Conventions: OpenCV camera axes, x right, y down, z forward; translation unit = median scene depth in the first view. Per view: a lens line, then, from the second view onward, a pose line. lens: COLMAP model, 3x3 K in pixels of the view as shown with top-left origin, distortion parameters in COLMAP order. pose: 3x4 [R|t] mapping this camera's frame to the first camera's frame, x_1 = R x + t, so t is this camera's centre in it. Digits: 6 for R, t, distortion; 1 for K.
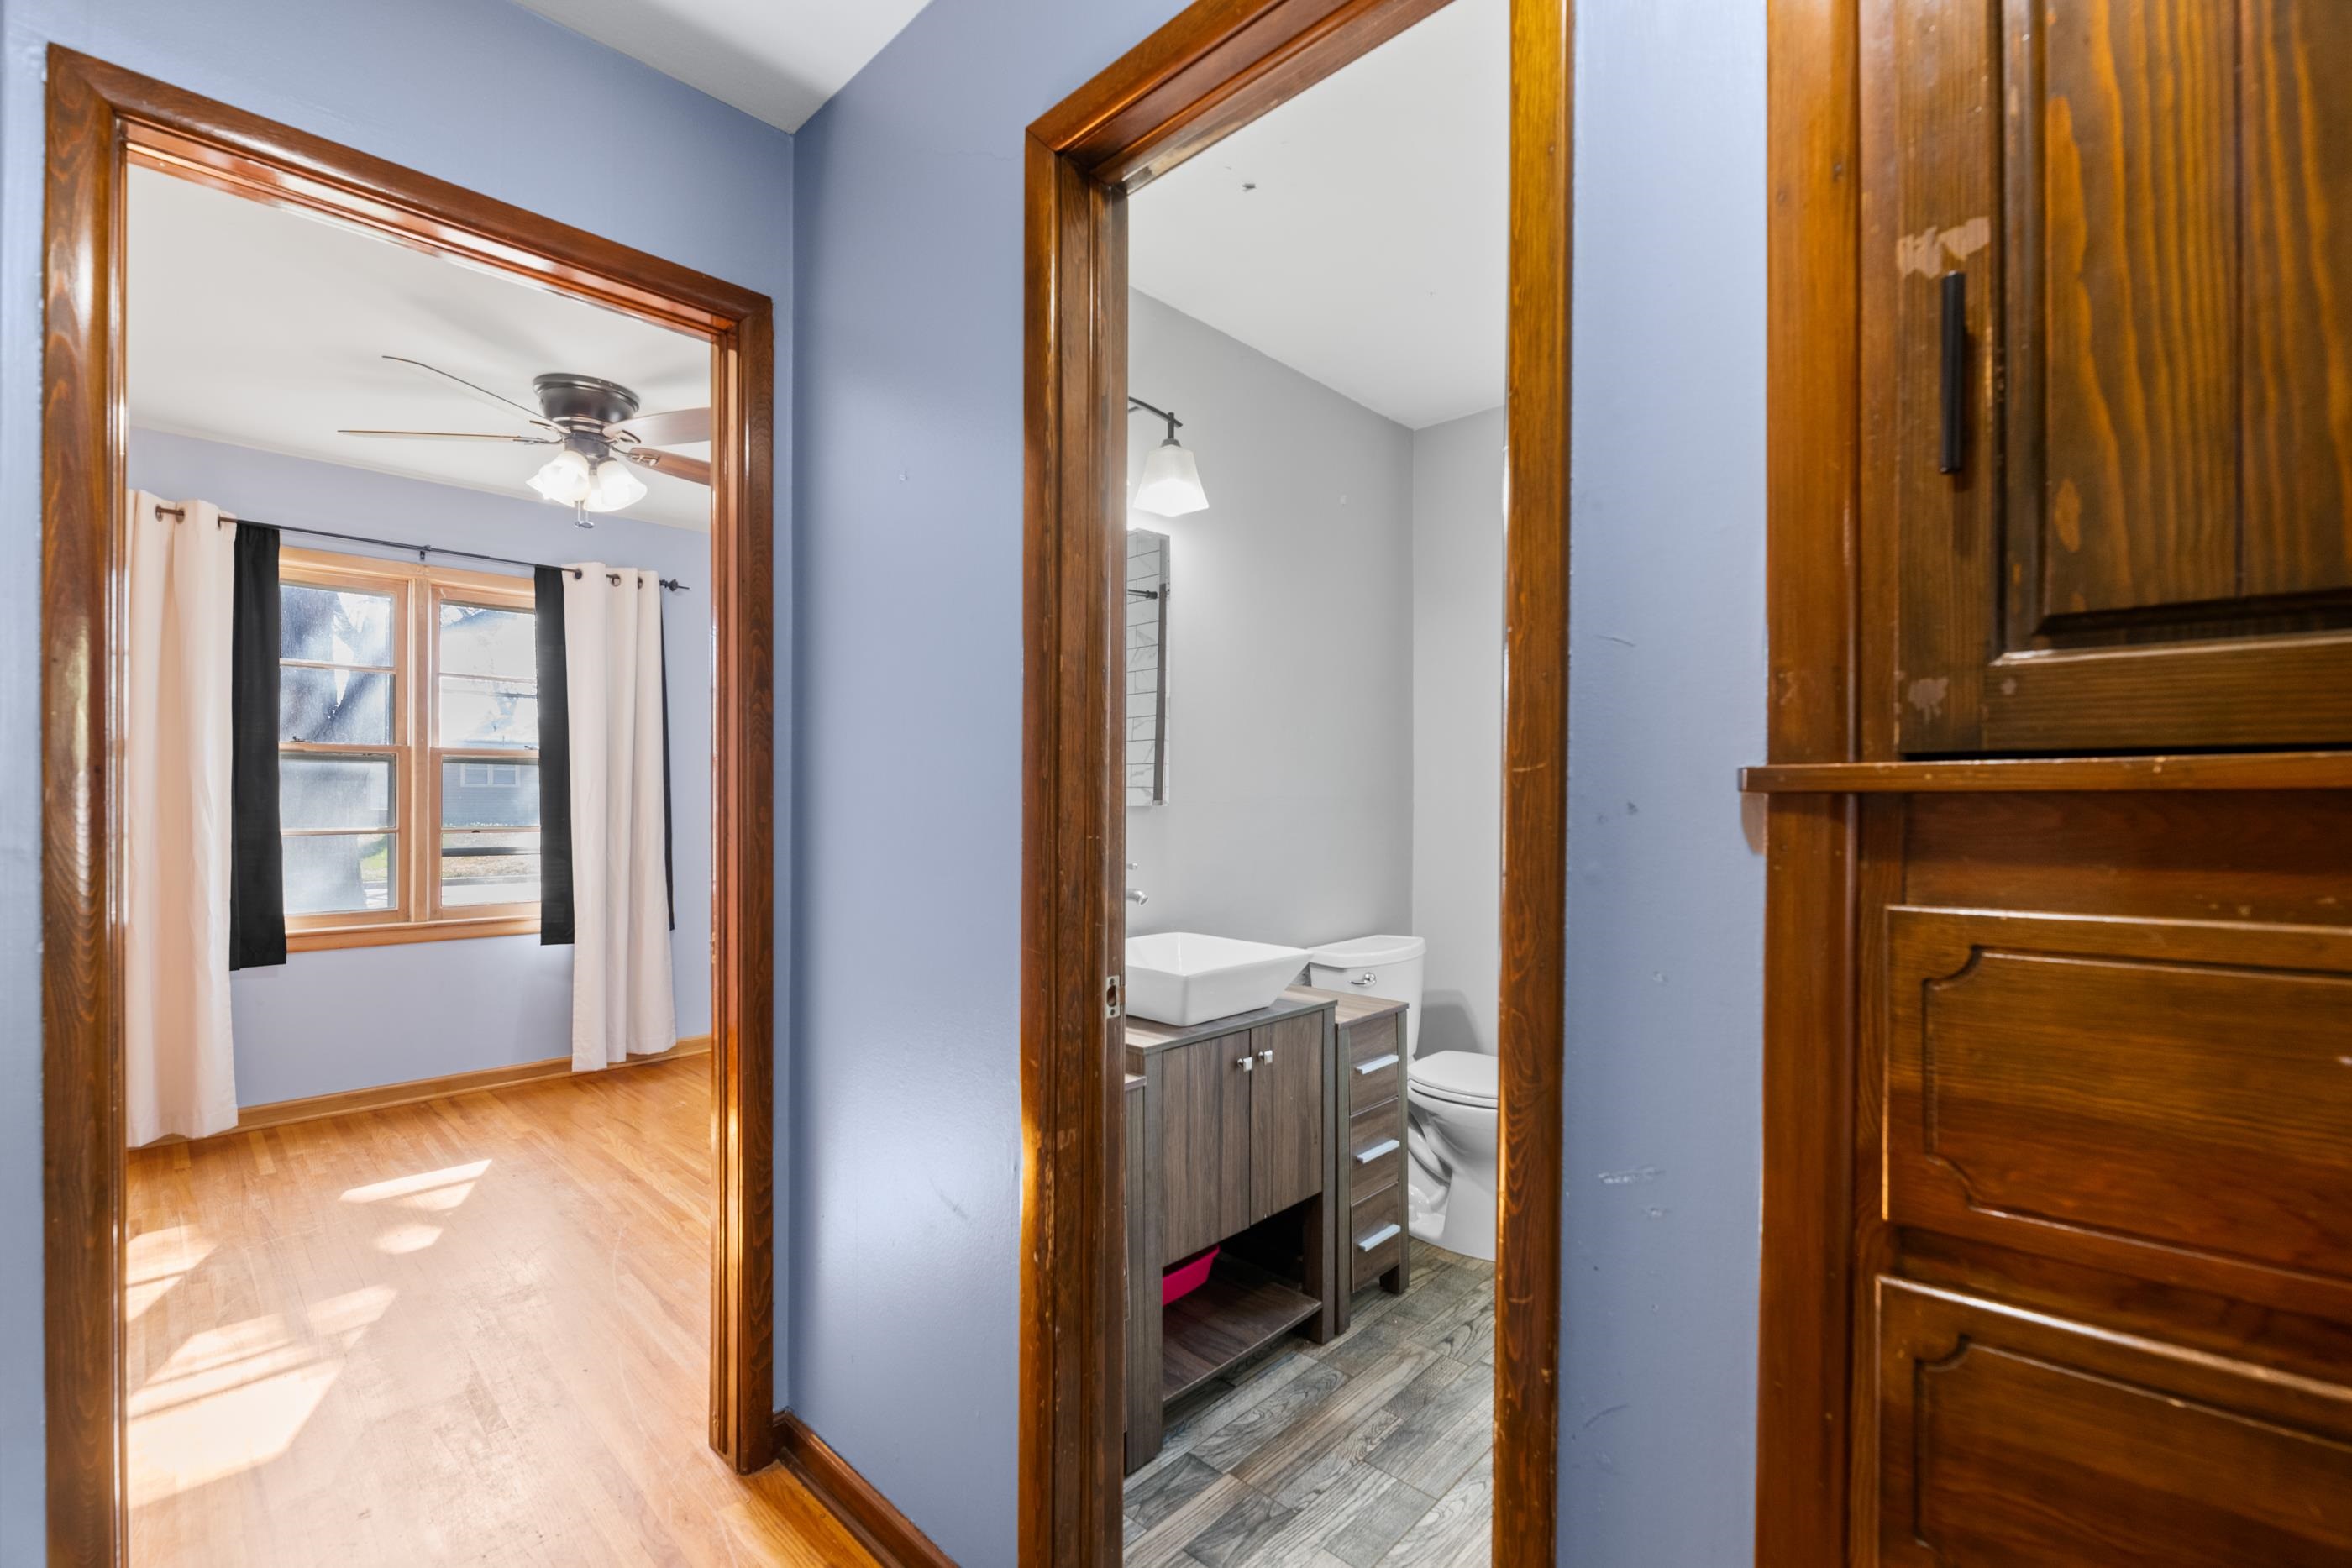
lens RADIAL K [[1011.2, 0, 1175.2], [0, 1011.2, 796.7], [0, 0, 1]] dist [-0.001473, -0.000101]
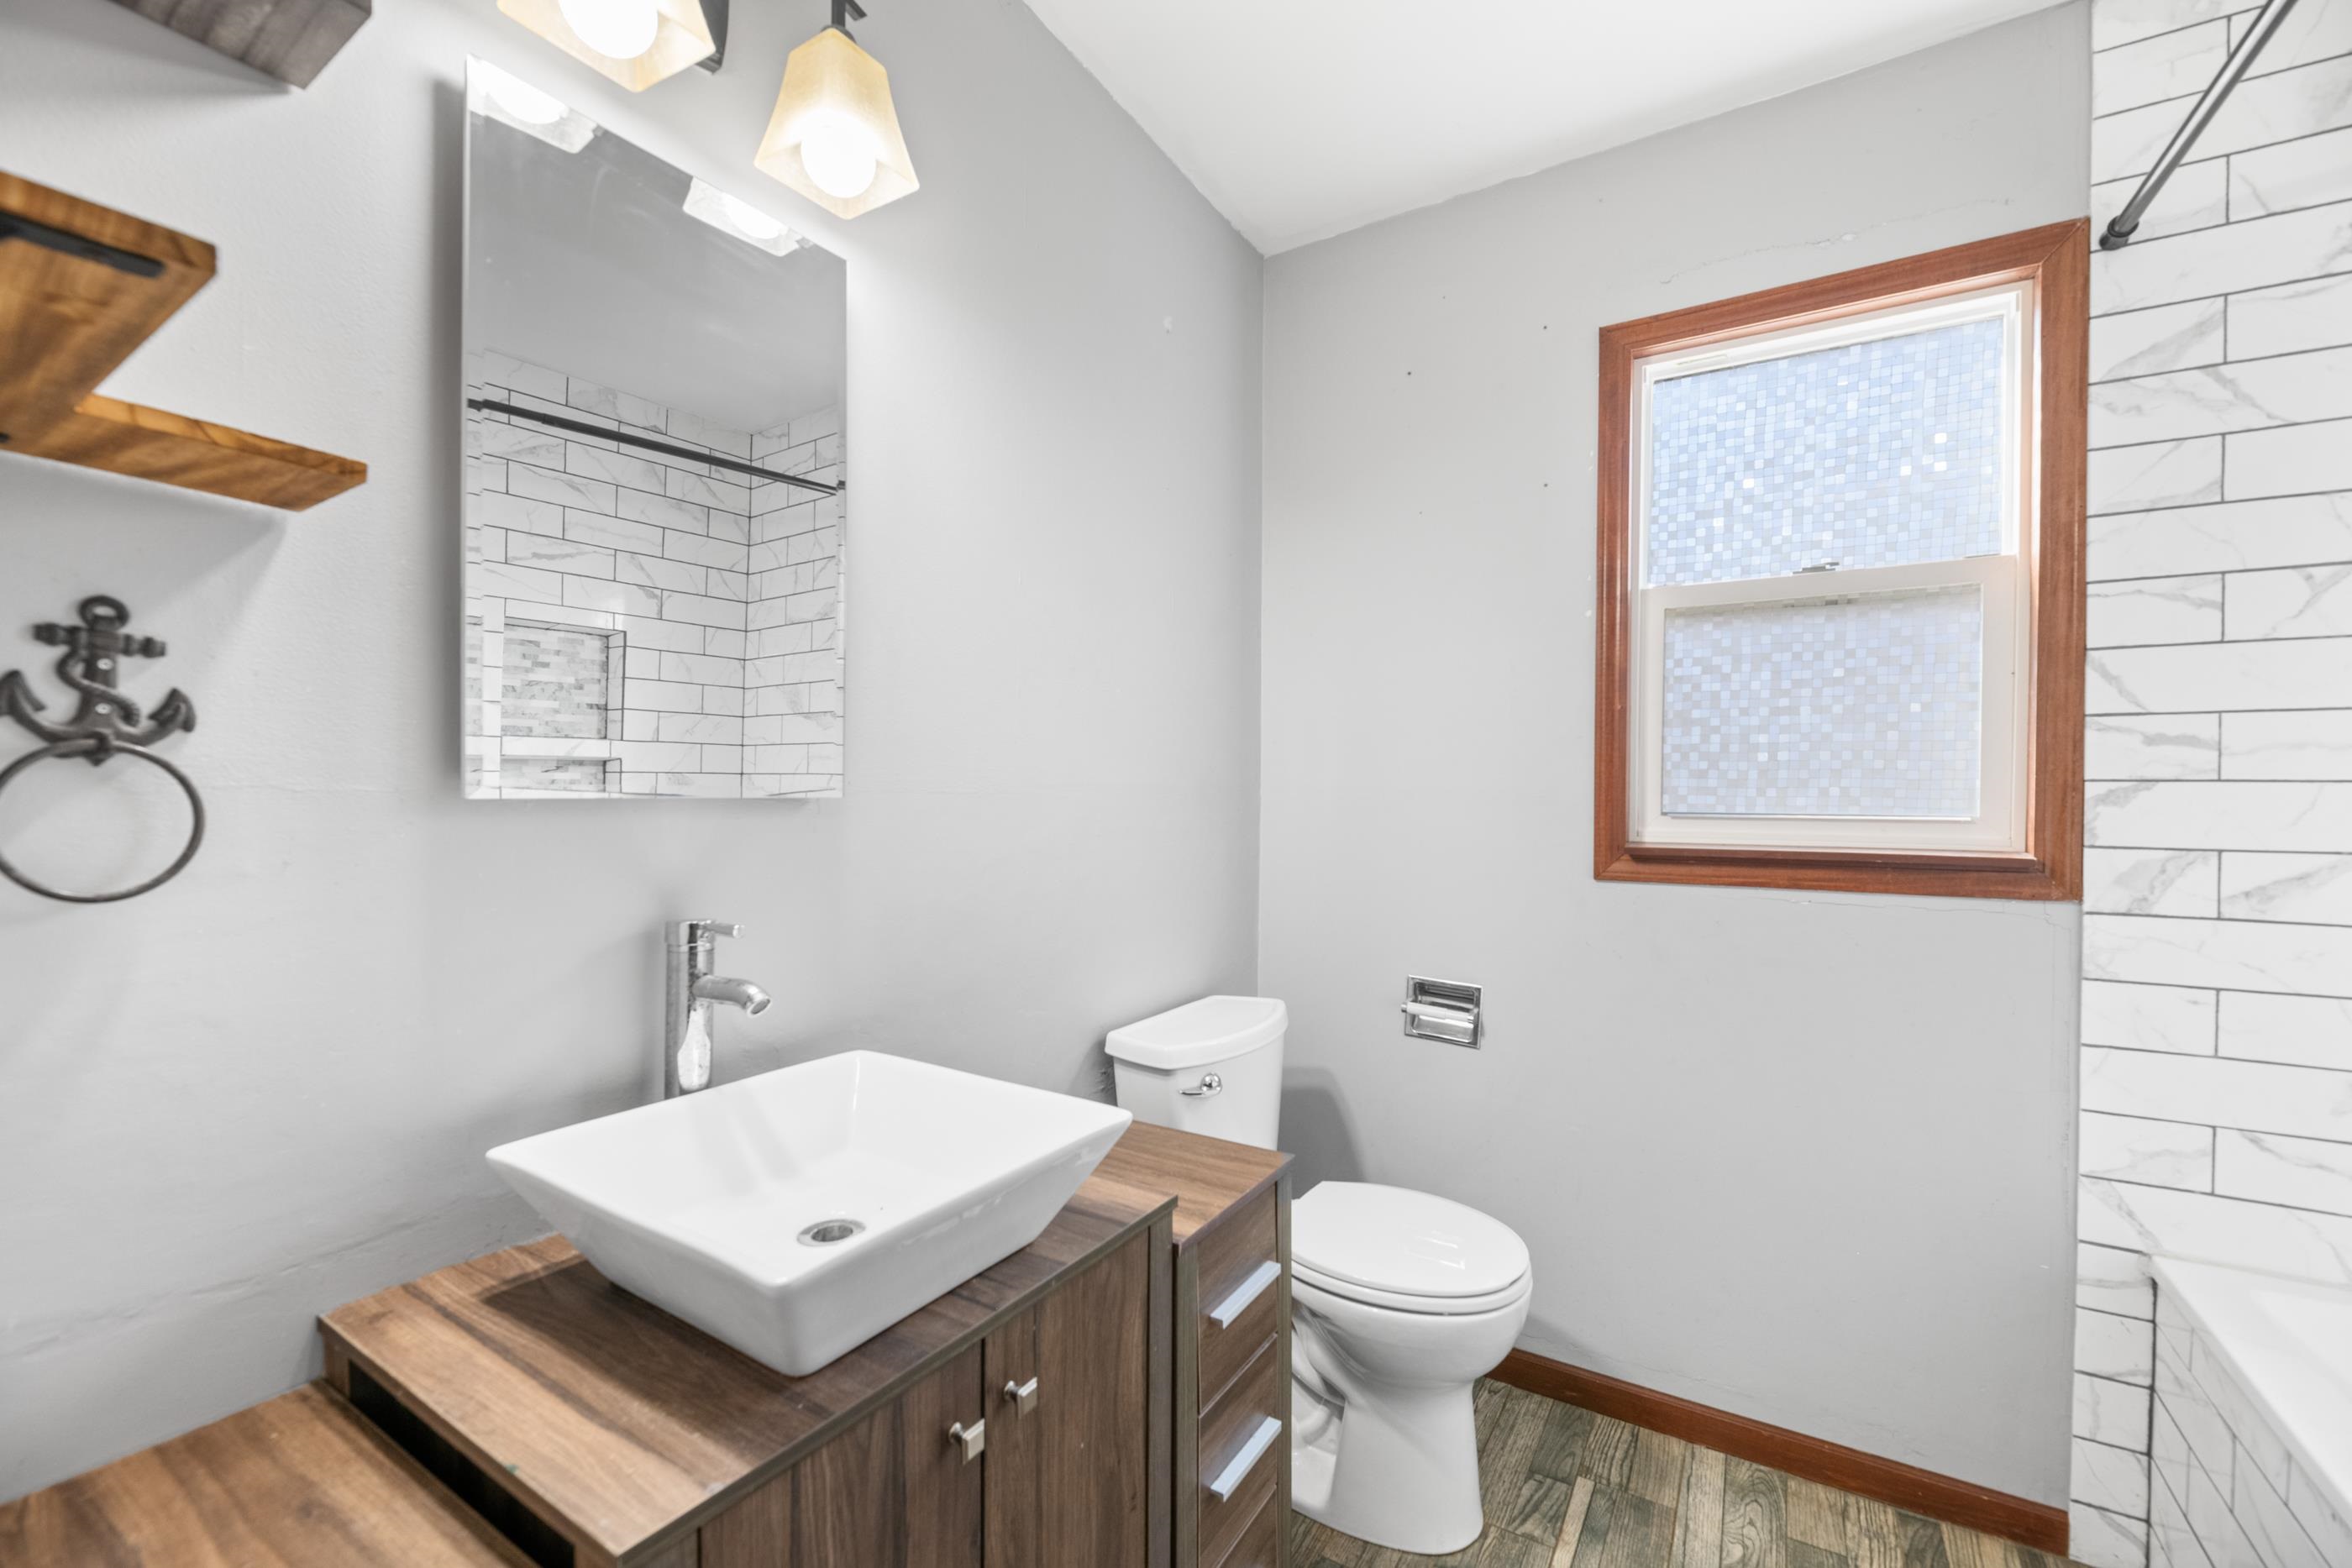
lens RADIAL K [[969.9, 0, 1171.8], [0, 969.9, 807.0], [0, 0, 1]] dist [-0.004499, -0.001111]
pose [[0.979243, 0.002926, 0.202670, 0.062619], [-0.005701, 0.999898, 0.013112, 0.007115], [-0.202611, -0.013996, 0.979159, 0.545648]]
